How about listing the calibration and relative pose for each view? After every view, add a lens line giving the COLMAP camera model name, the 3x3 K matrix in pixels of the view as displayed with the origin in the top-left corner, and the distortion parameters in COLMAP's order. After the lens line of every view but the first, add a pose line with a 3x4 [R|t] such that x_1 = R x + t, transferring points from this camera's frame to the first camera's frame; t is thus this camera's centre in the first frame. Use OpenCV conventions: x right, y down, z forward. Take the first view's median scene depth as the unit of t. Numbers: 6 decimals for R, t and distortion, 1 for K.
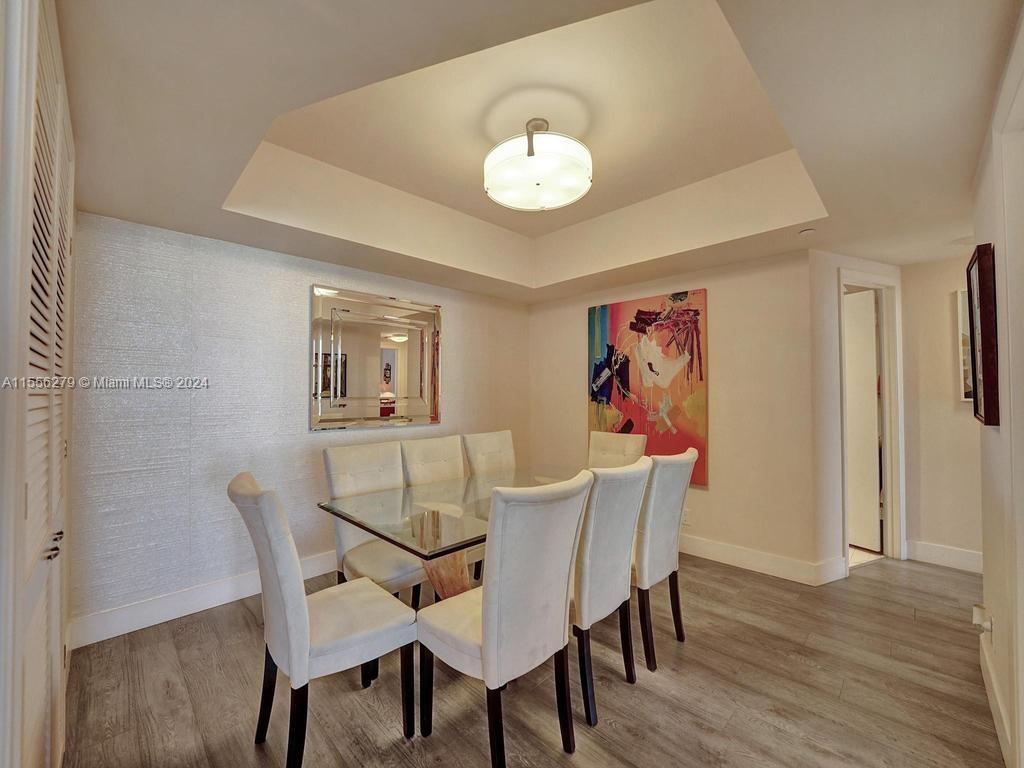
lens RADIAL K [[420.4, 0, 510.9], [0, 420.4, 385.8], [0, 0, 1]] dist [-0.019234, -0.000294]
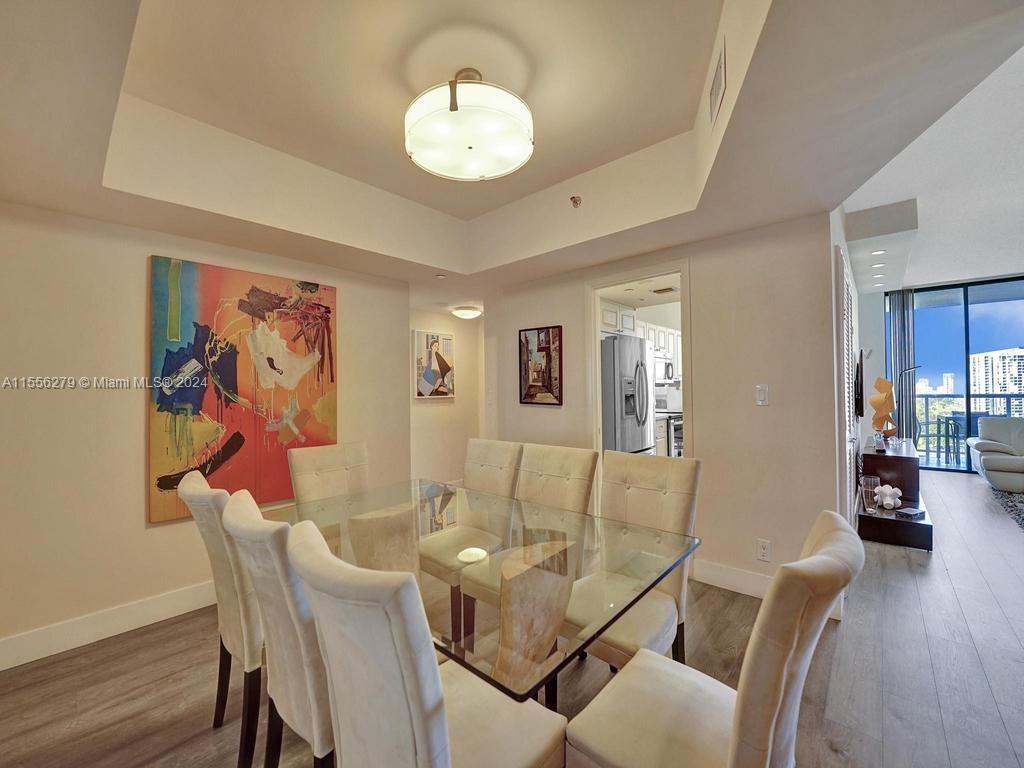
lens RADIAL K [[420.4, 0, 510.9], [0, 420.4, 385.8], [0, 0, 1]] dist [-0.019234, -0.000294]
pose [[-0.067030, 0.008704, 0.997713, -0.482299], [-0.002908, 0.999956, -0.008919, 0.003660], [-0.997747, -0.003499, -0.067002, 0.593079]]
